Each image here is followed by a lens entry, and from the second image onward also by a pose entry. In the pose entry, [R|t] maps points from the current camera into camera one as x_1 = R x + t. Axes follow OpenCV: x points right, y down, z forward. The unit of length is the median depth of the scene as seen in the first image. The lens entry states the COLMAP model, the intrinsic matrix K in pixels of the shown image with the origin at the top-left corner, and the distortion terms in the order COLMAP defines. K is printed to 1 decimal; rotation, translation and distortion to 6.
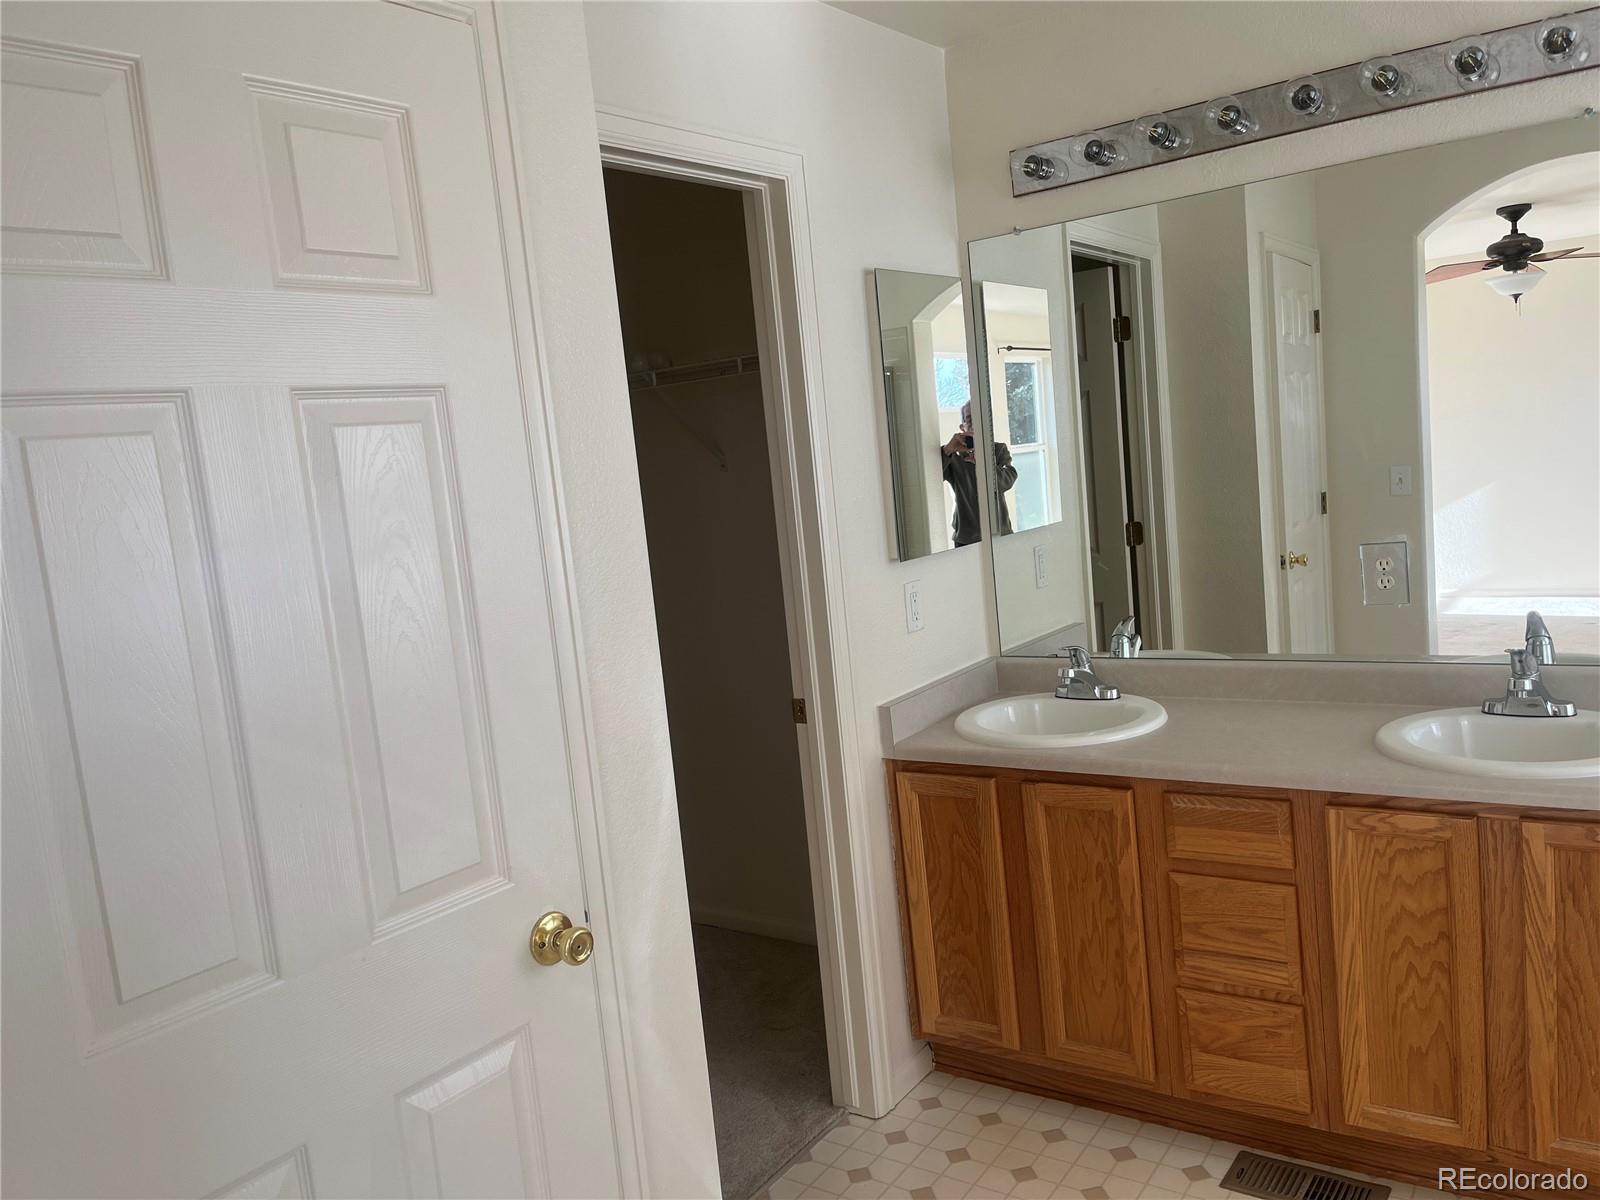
lens RADIAL K [[1225.7, 0, 800.0], [0, 1225.7, 600.0], [0, 0, 1]] dist [0.118615, -0.136381]
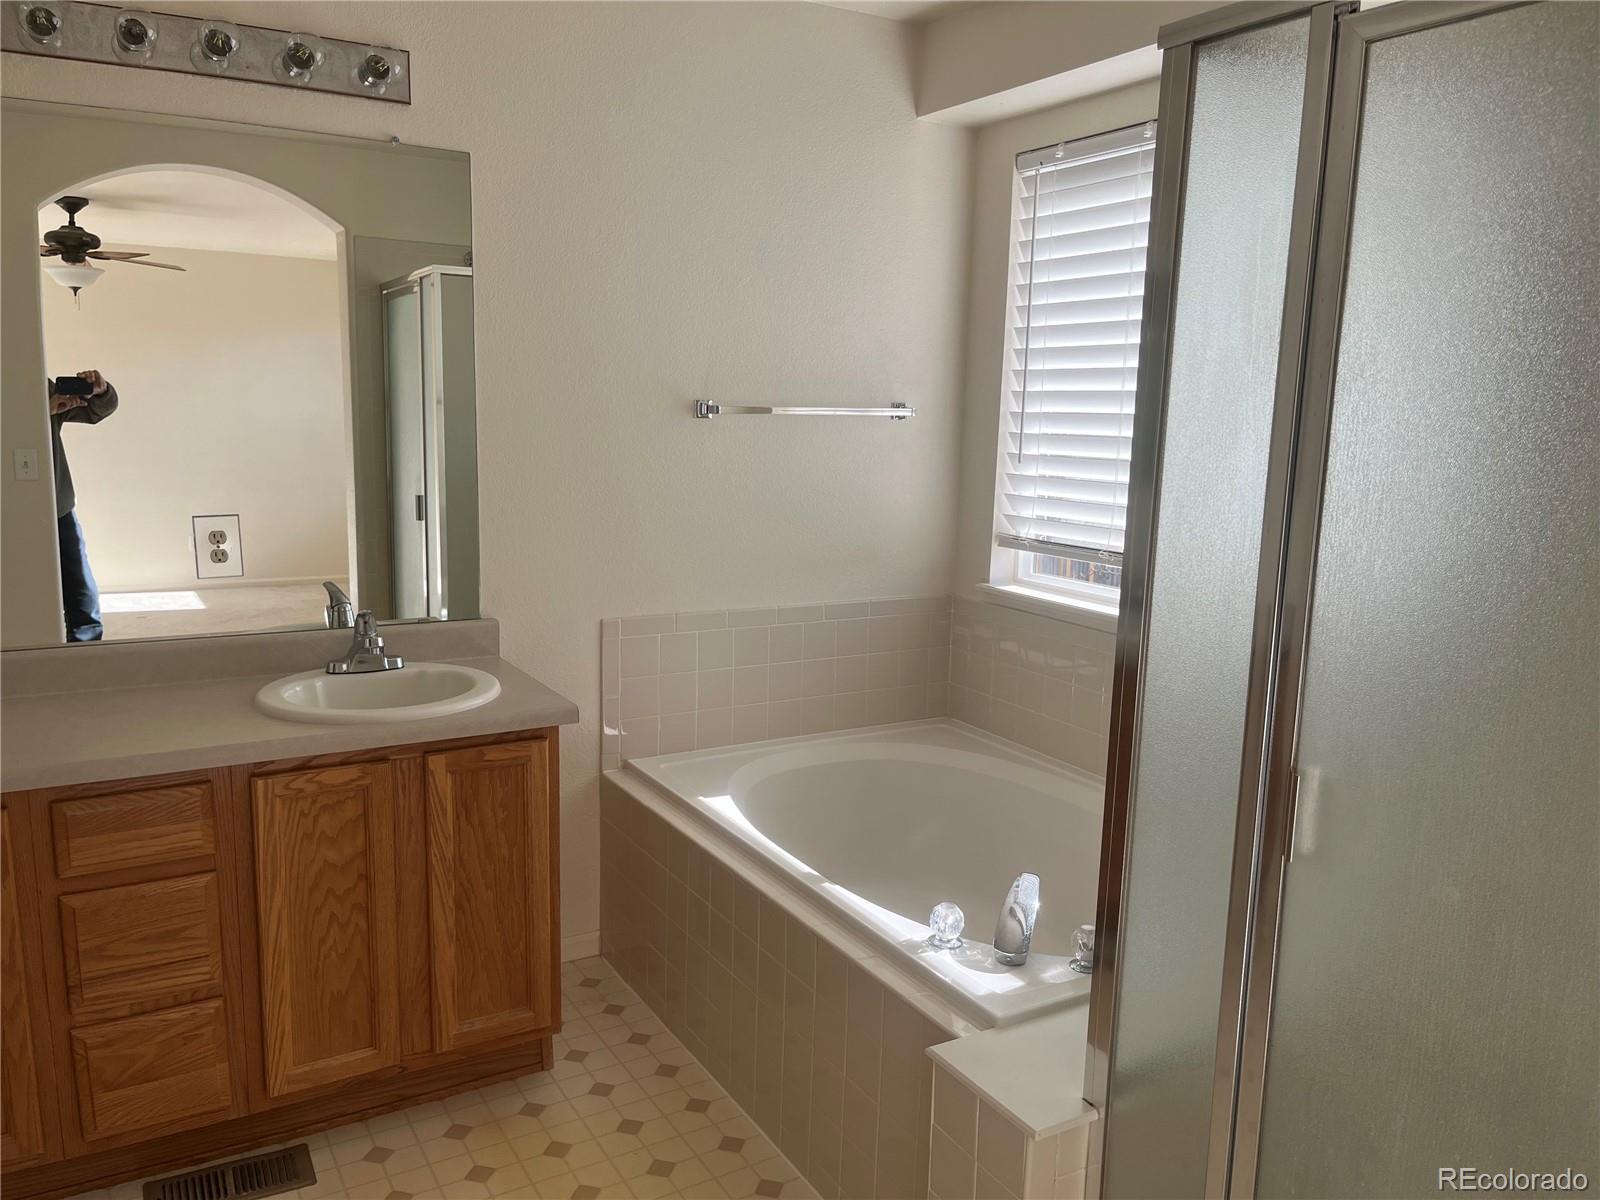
lens RADIAL K [[1225.7, 0, 800.0], [0, 1225.7, 600.0], [0, 0, 1]] dist [0.118615, -0.136381]
pose [[0.422643, -0.034351, 0.905645, -0.268852], [0.042052, 0.998948, 0.018265, 0.026154], [-0.905320, 0.030365, 0.423643, 0.194736]]
